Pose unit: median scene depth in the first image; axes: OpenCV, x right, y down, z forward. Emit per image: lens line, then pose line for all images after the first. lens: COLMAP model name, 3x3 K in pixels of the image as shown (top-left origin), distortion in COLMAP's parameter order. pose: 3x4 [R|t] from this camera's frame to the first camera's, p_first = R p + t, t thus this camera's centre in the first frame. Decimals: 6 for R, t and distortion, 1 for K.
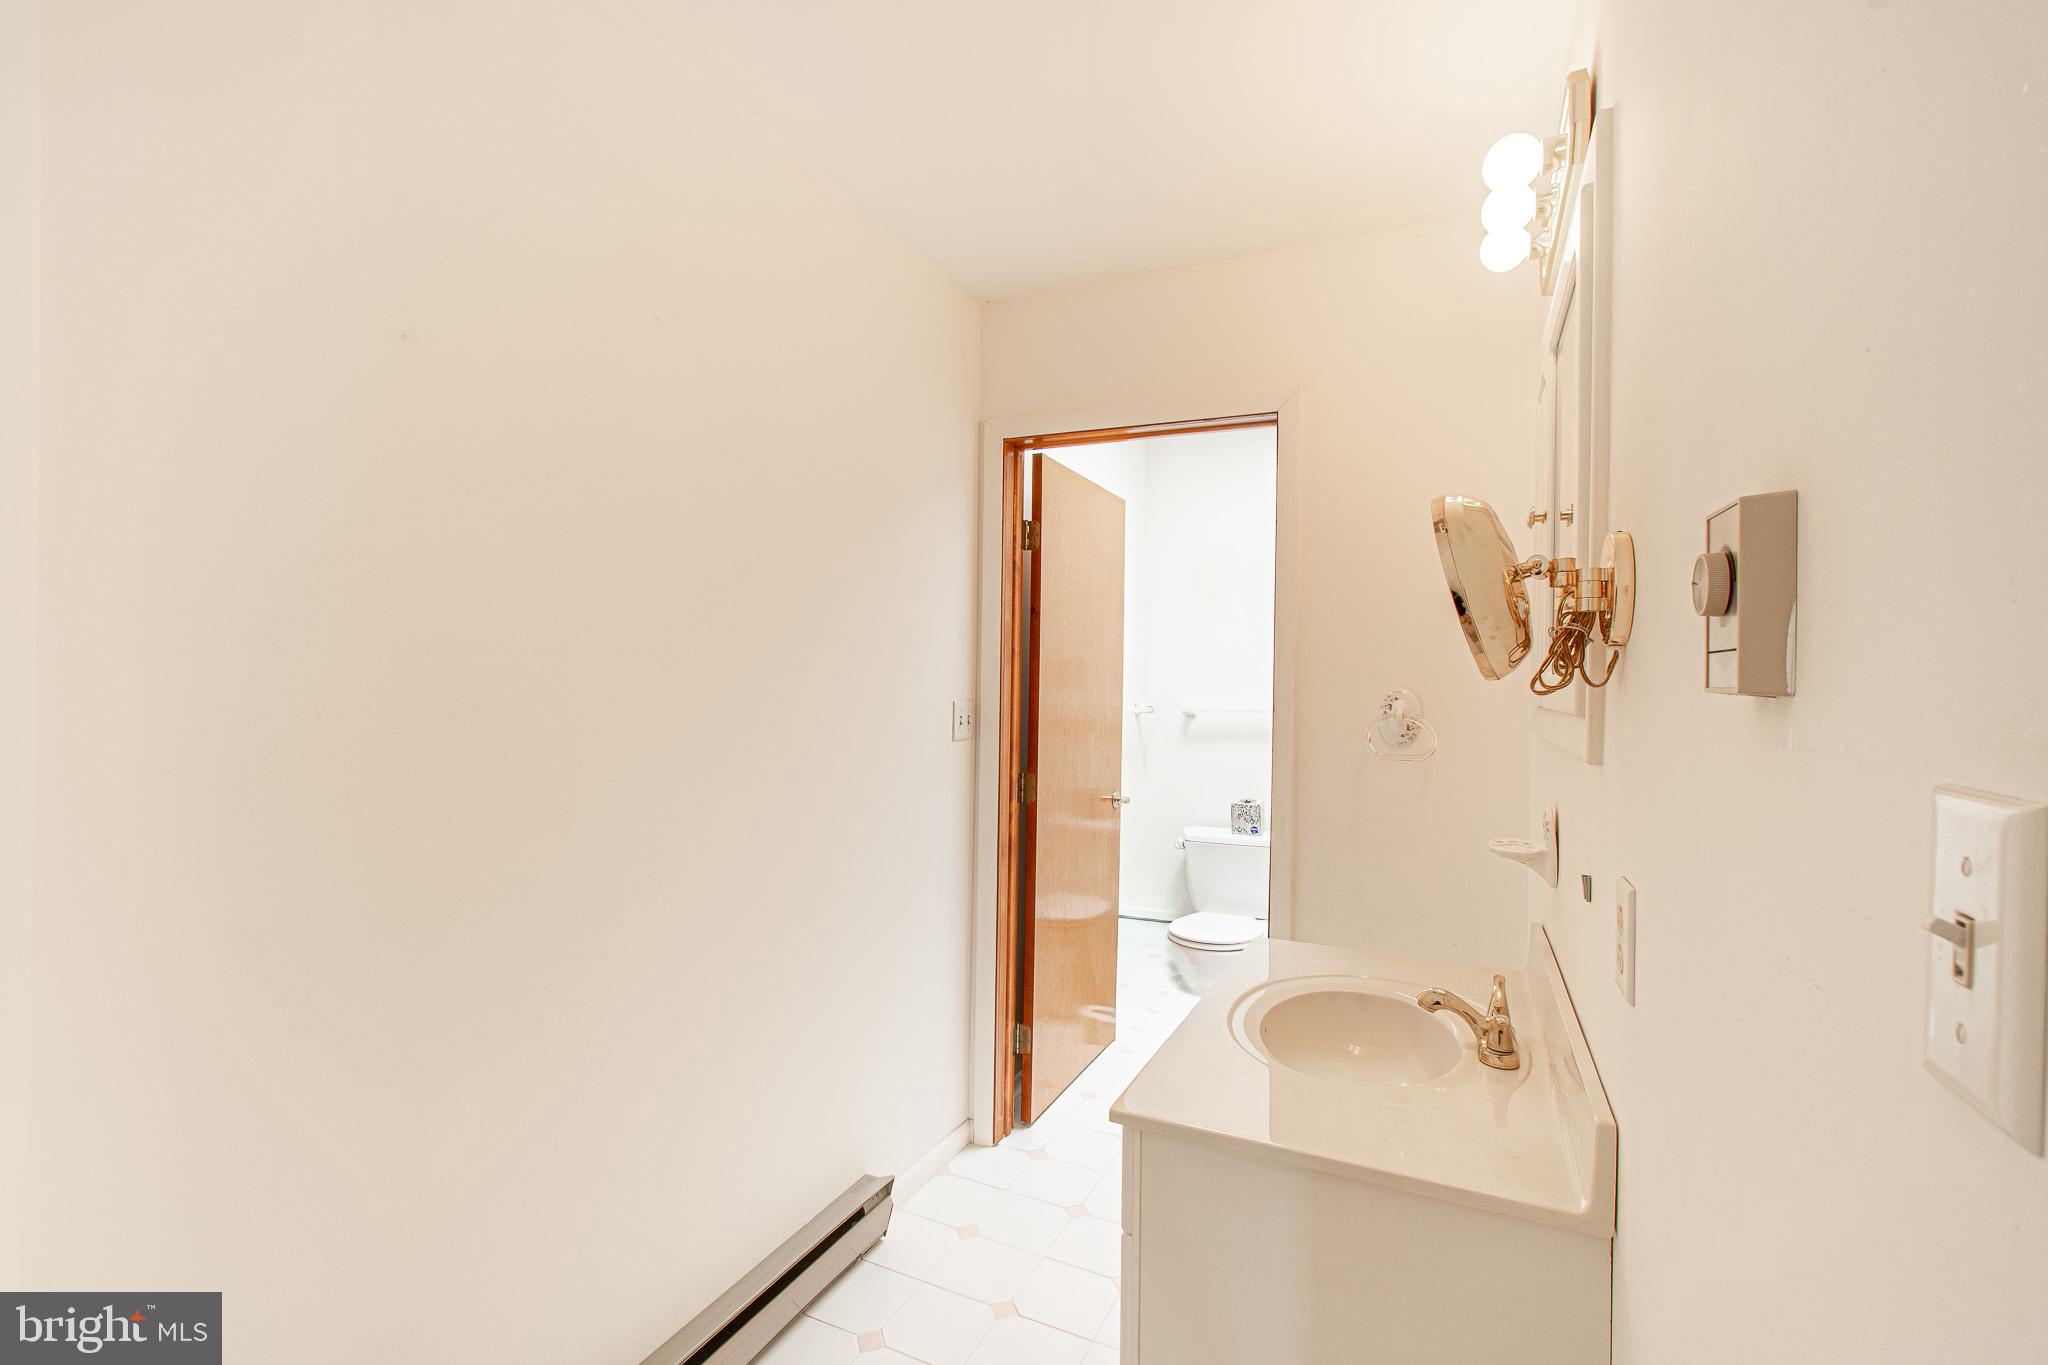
lens RADIAL K [[901.9, 0, 1014.5], [0, 901.9, 686.5], [0, 0, 1]] dist [0.003637, -0.001901]
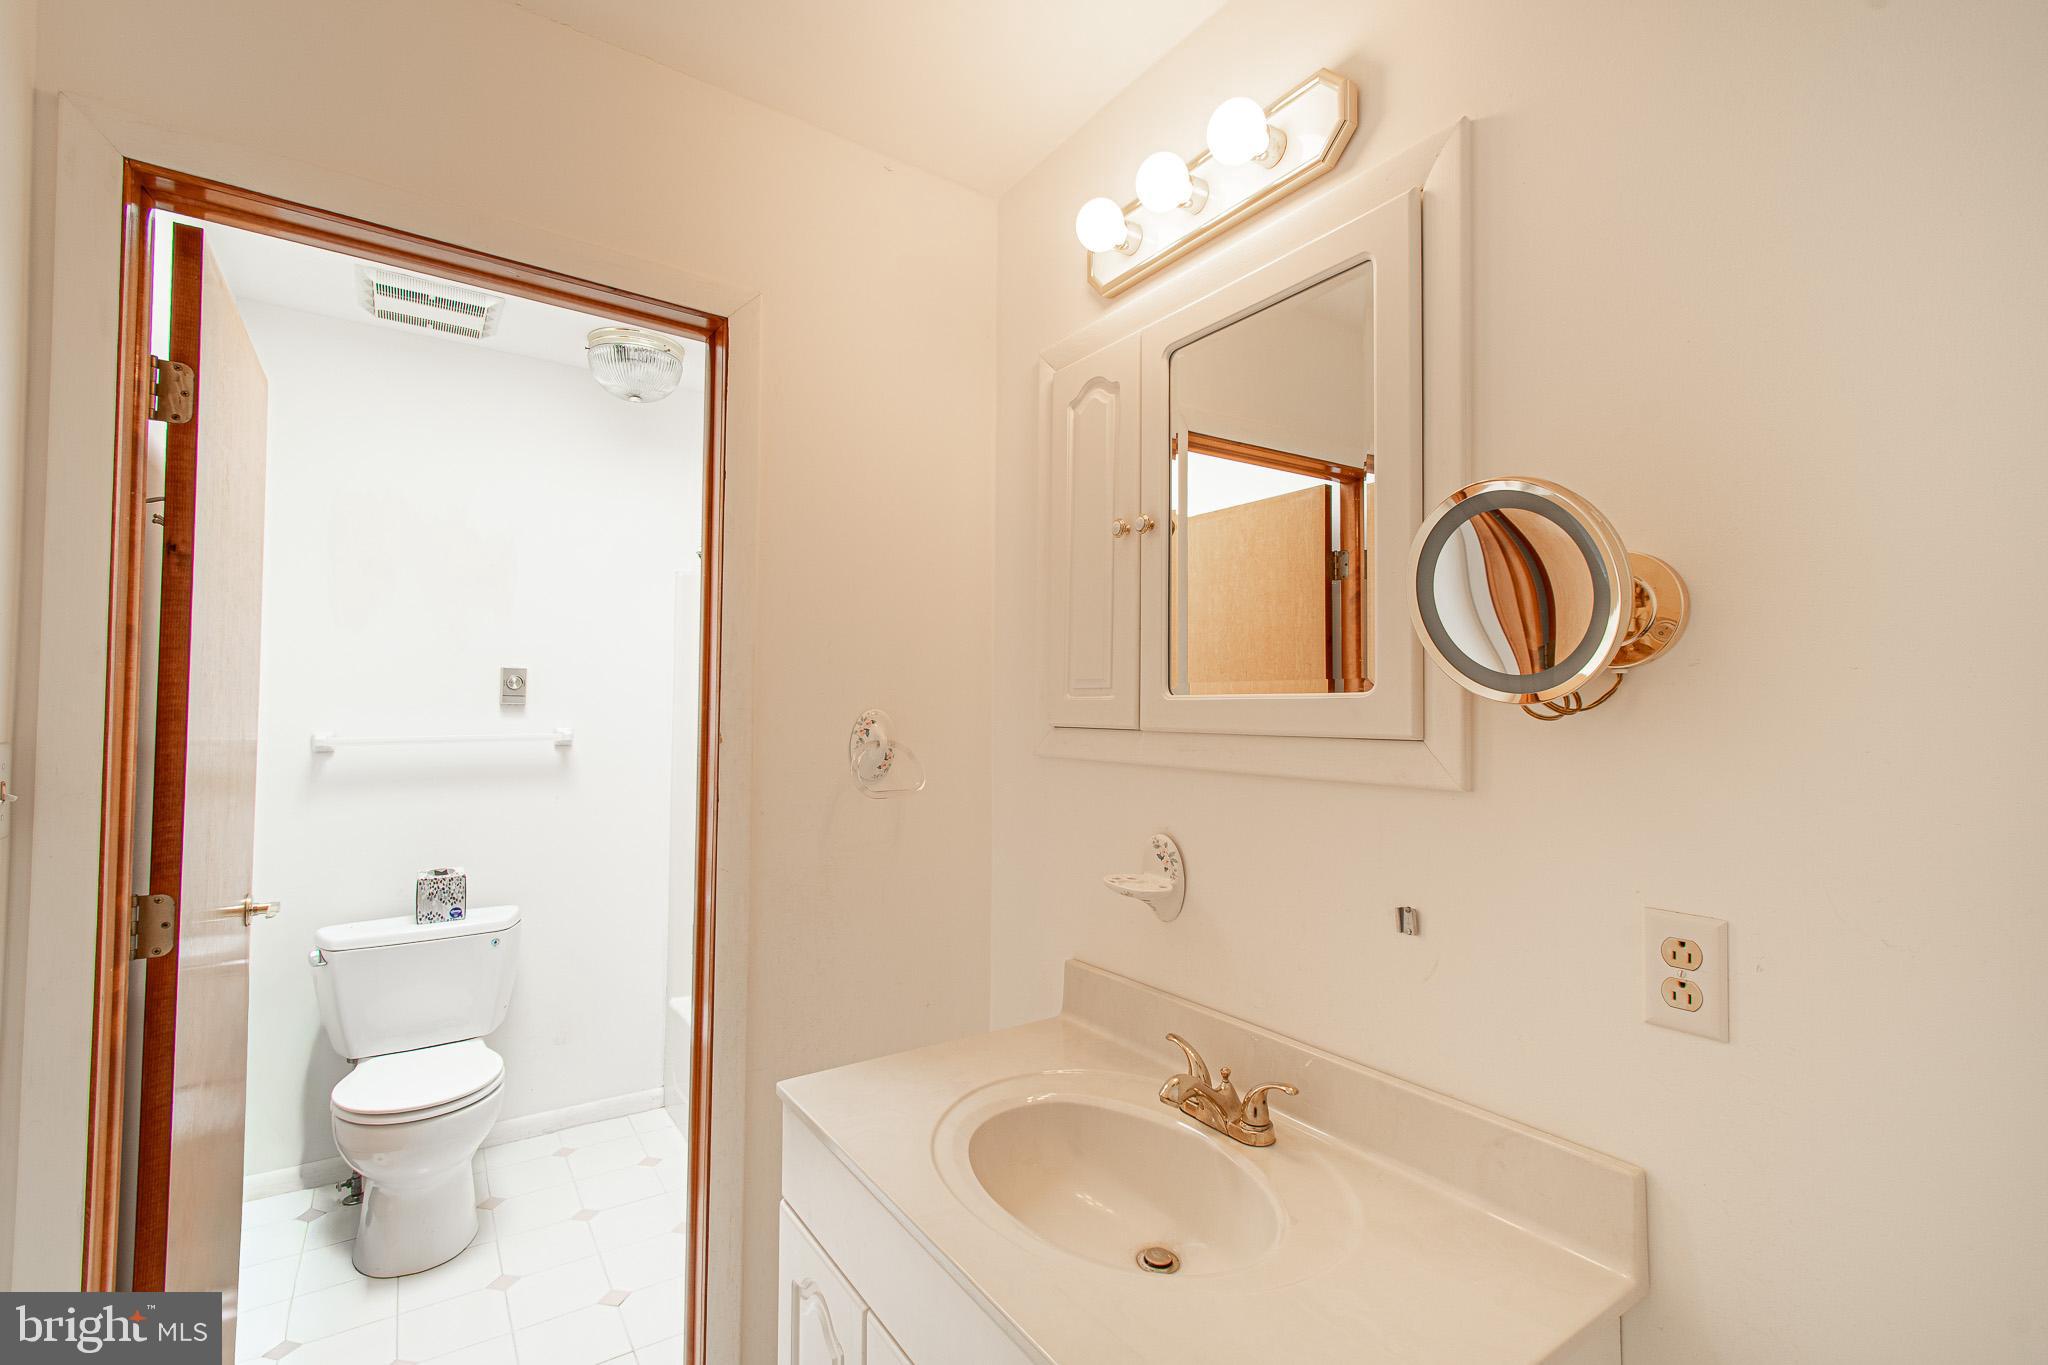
lens RADIAL K [[901.9, 0, 1025.7], [0, 901.9, 683.5], [0, 0, 1]] dist [0.003637, -0.001901]
pose [[0.489842, 0.018723, 0.871610, -0.153854], [-0.000424, 0.999774, -0.021237, -0.002793], [-0.871811, 0.010033, 0.489740, 0.335911]]
